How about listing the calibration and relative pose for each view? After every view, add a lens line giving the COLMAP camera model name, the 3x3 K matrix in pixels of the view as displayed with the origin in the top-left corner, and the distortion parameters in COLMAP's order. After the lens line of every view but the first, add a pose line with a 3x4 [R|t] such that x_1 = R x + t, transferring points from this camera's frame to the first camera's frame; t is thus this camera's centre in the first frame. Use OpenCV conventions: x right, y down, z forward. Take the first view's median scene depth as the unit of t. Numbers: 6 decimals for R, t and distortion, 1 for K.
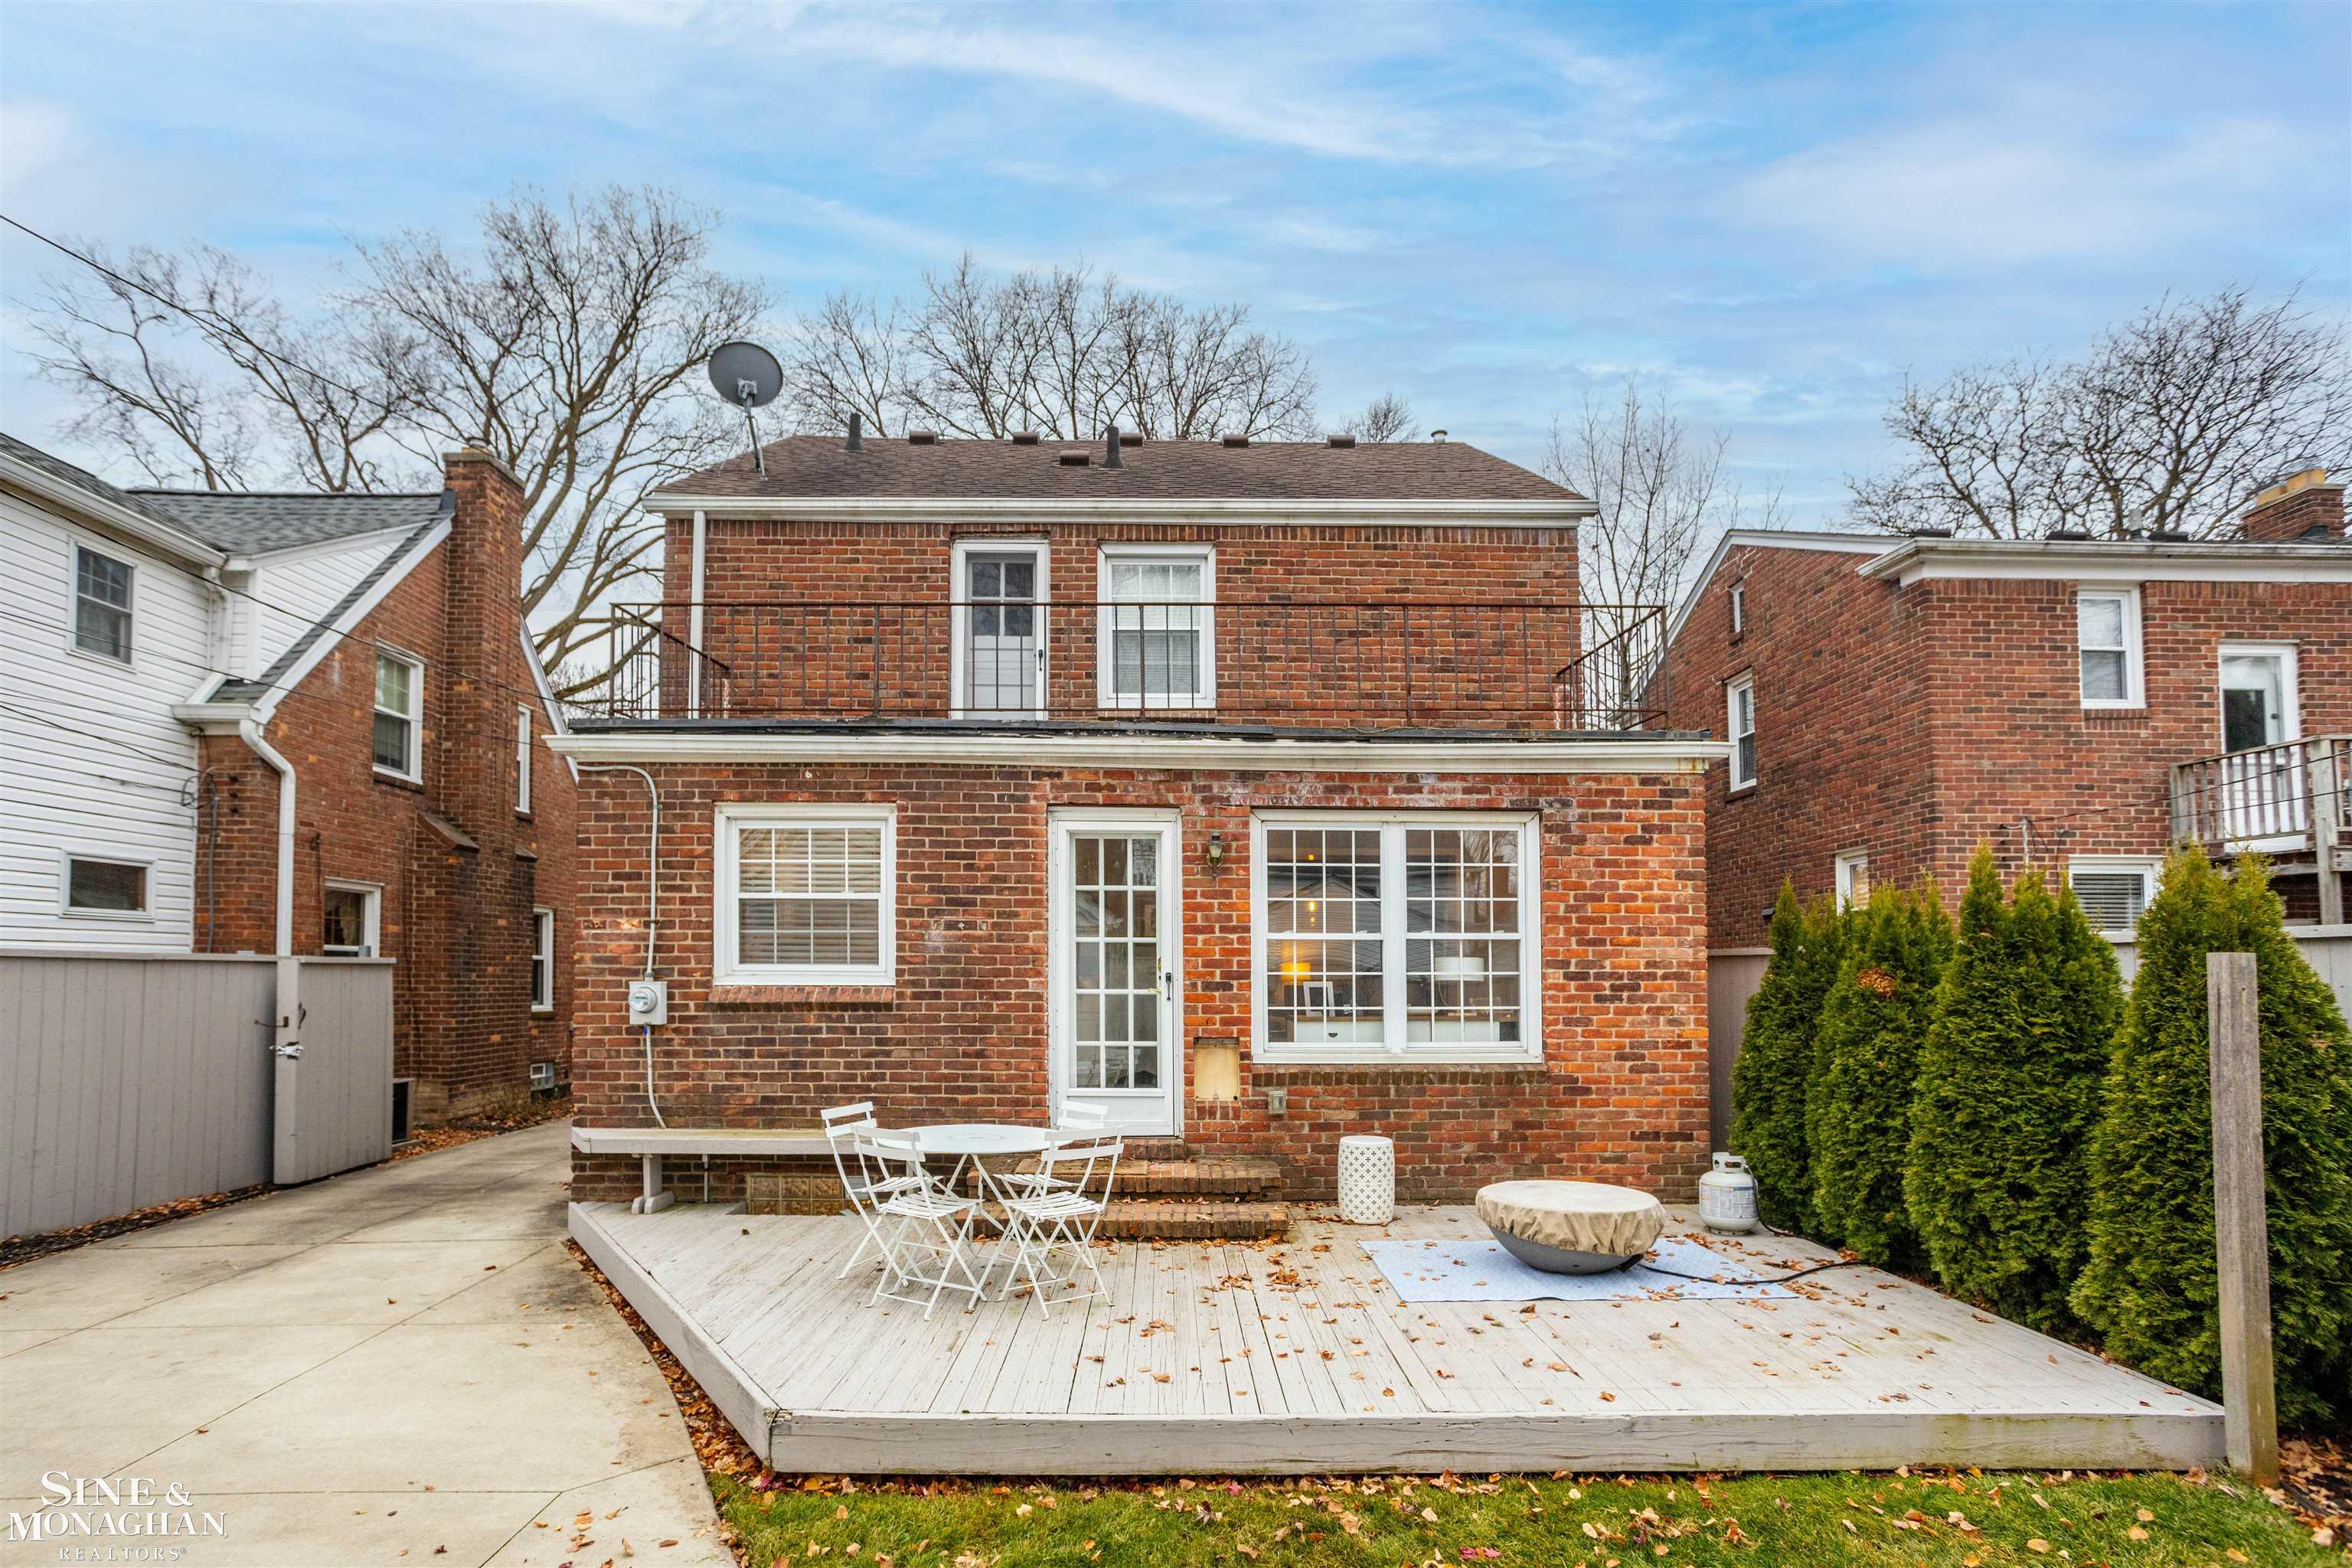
lens RADIAL K [[1141.0, 0, 1175.5], [0, 1141.0, 885.7], [0, 0, 1]] dist [-0.048535, 0.031582]
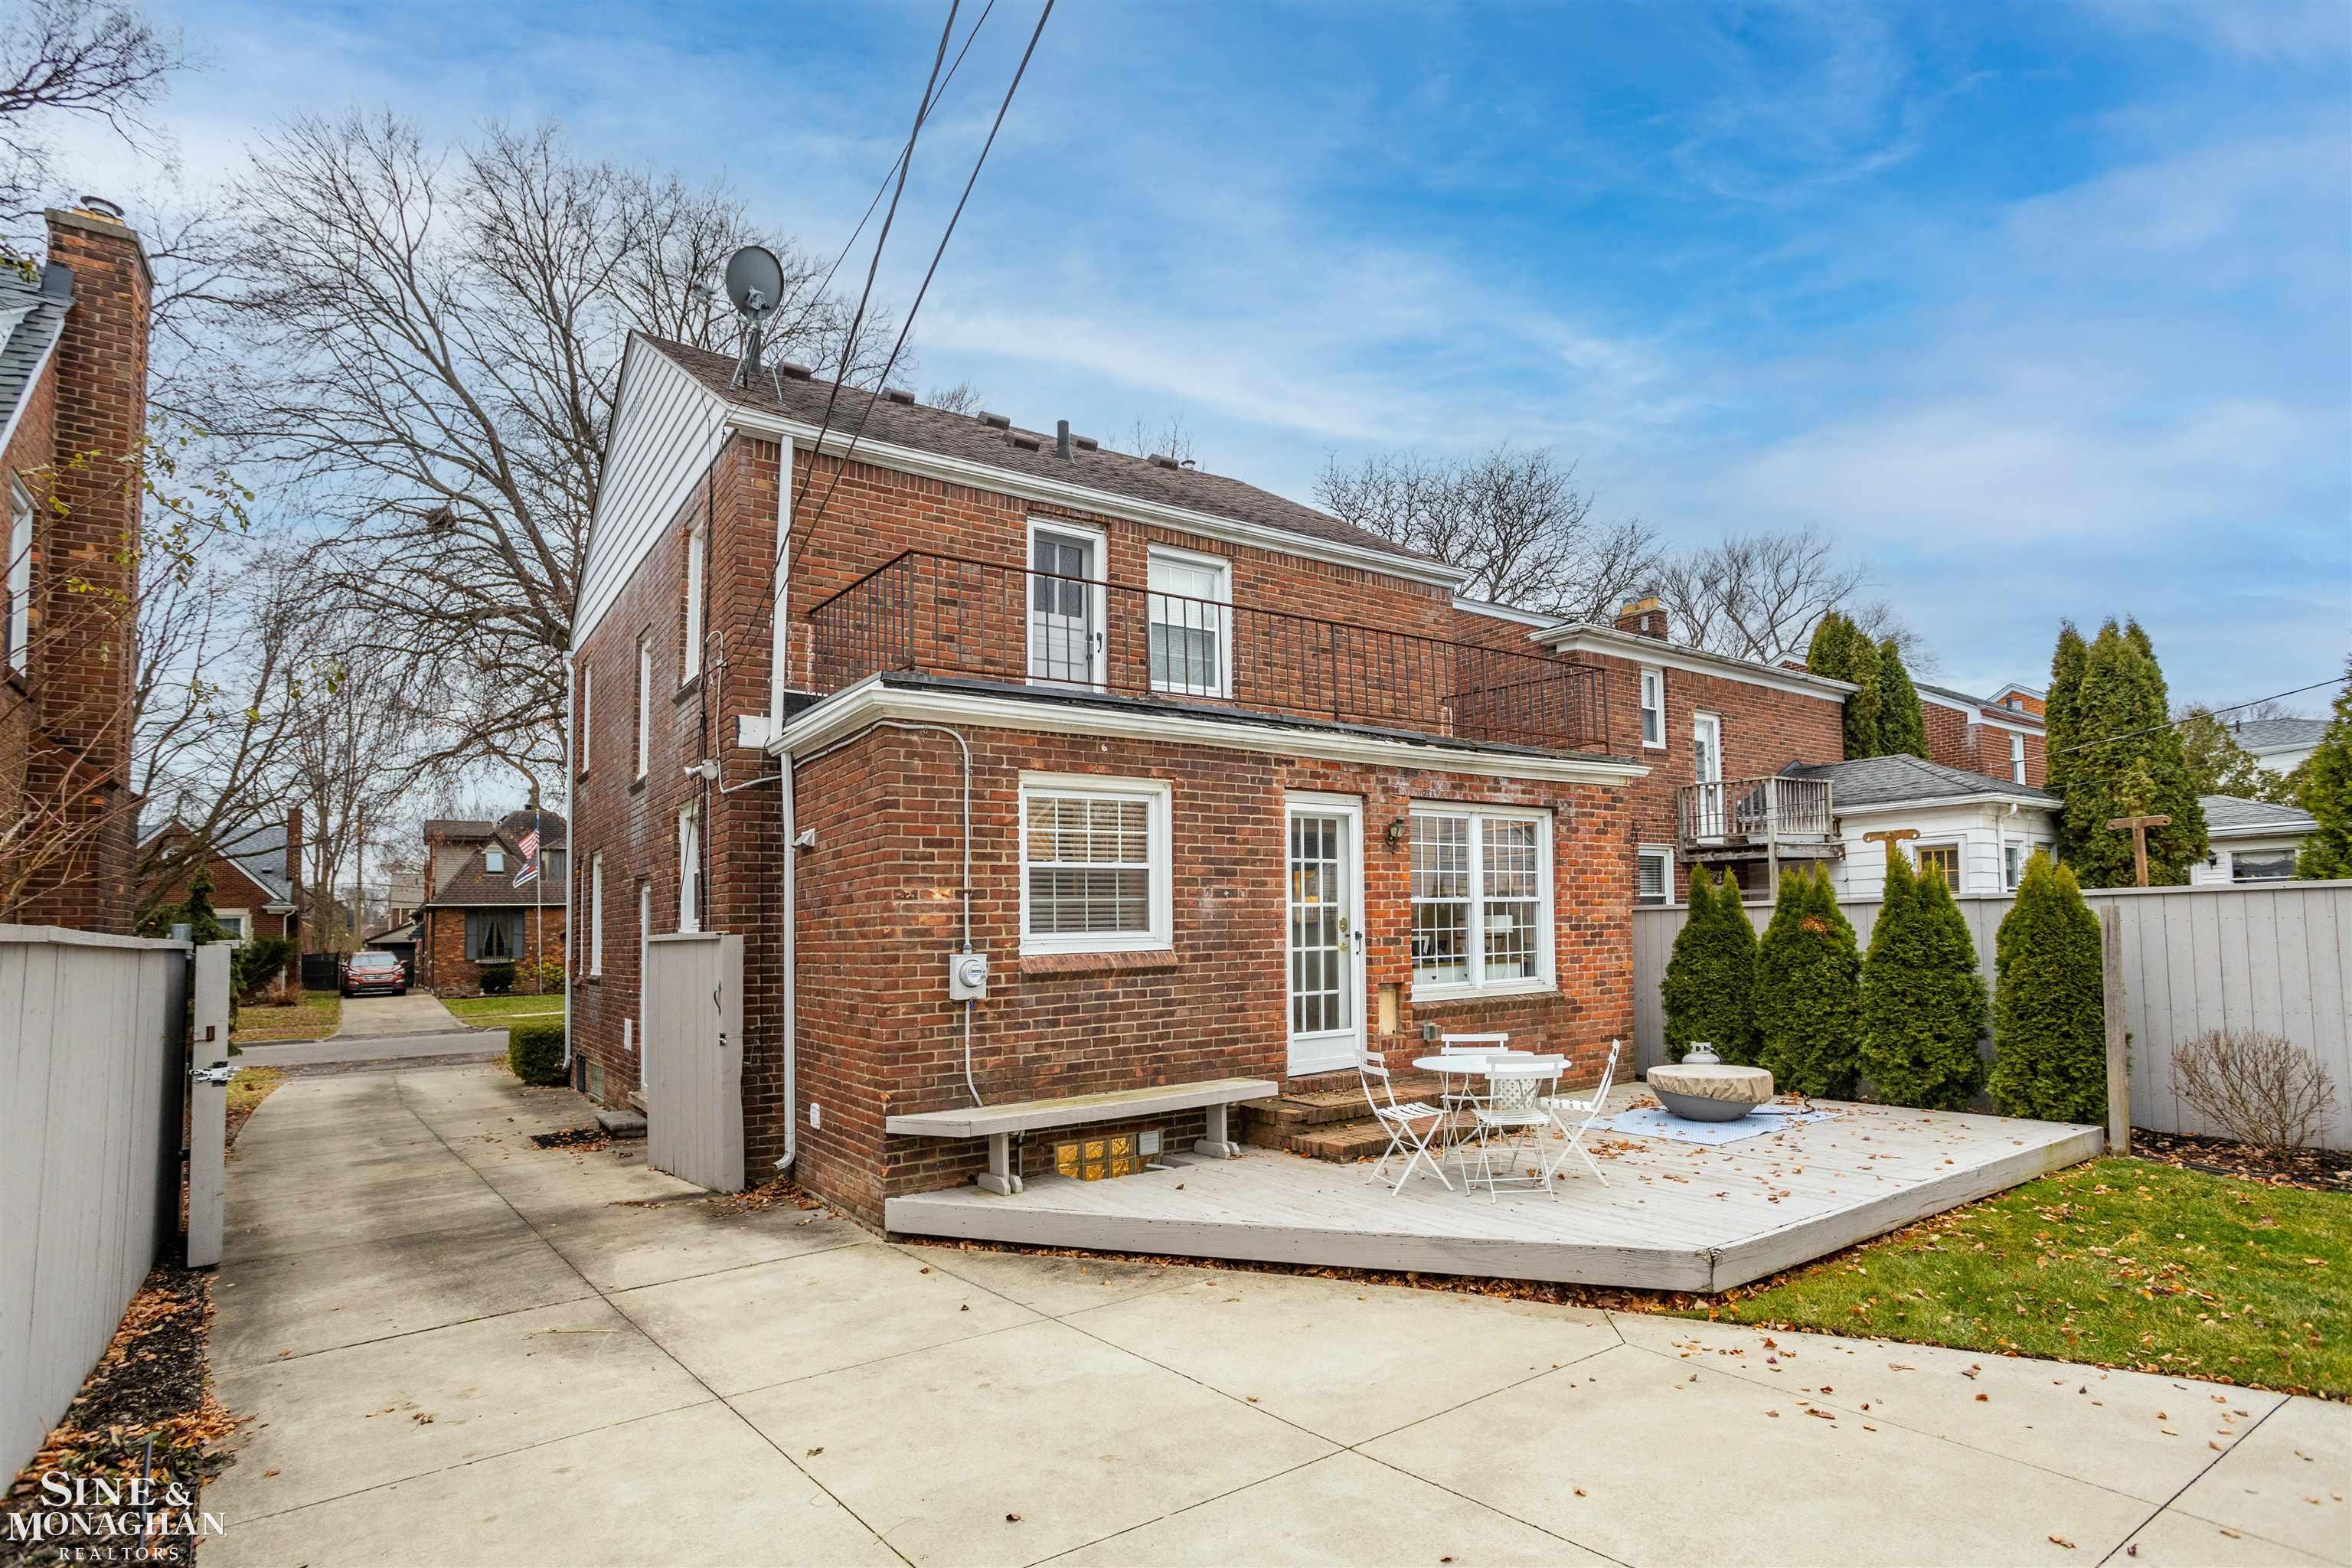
lens RADIAL K [[1108.7, 0, 1197.7], [0, 1108.7, 831.2], [0, 0, 1]] dist [-0.045036, 0.028181]
pose [[0.841287, 0.025374, 0.539993, -0.791958], [-0.016987, 0.999645, -0.020507, -0.003024], [-0.540321, 0.008080, 0.841420, 0.106802]]
